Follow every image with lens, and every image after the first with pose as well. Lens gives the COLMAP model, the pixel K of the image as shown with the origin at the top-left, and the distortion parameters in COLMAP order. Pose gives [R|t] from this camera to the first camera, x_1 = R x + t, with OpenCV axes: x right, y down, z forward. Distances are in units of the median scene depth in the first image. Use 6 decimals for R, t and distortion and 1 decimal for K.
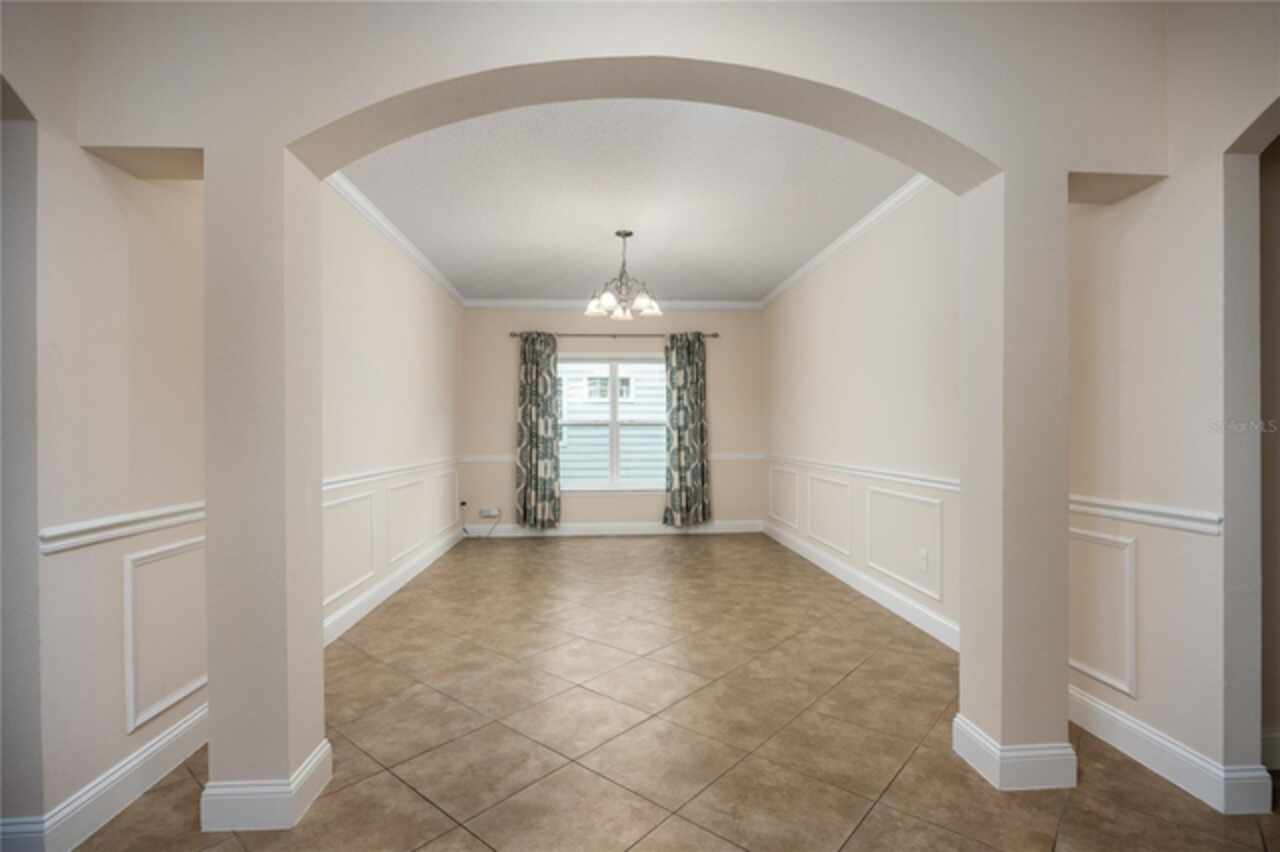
lens RADIAL K [[609.9, 0, 639.2], [0, 609.9, 430.8], [0, 0, 1]] dist [-0.001560, -0.000589]
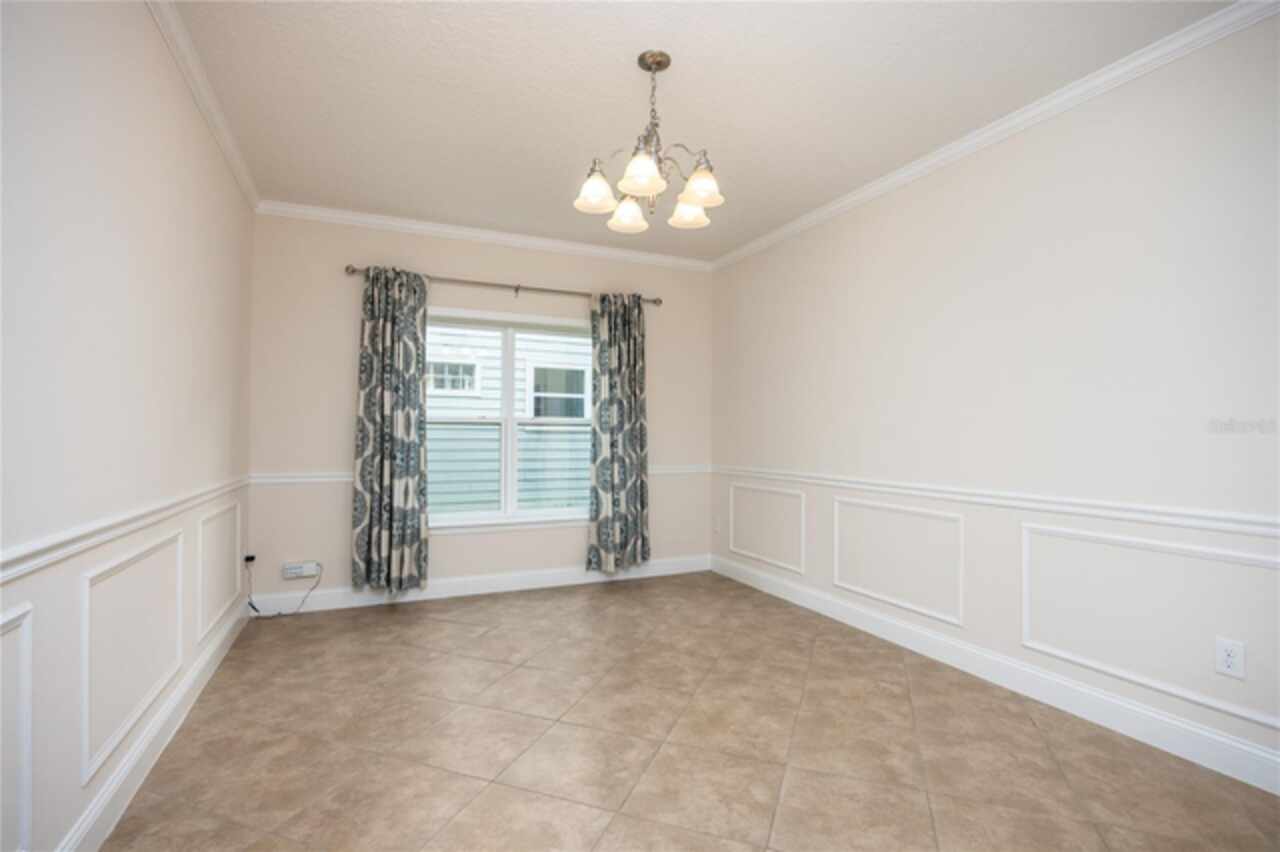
lens RADIAL K [[609.9, 0, 642.5], [0, 609.9, 424.1], [0, 0, 1]] dist [-0.001560, -0.000589]
pose [[0.937325, 0.016018, 0.348089, -0.143744], [-0.010036, 0.999769, -0.018984, 0.002400], [-0.348312, 0.014301, 0.937269, 0.340010]]
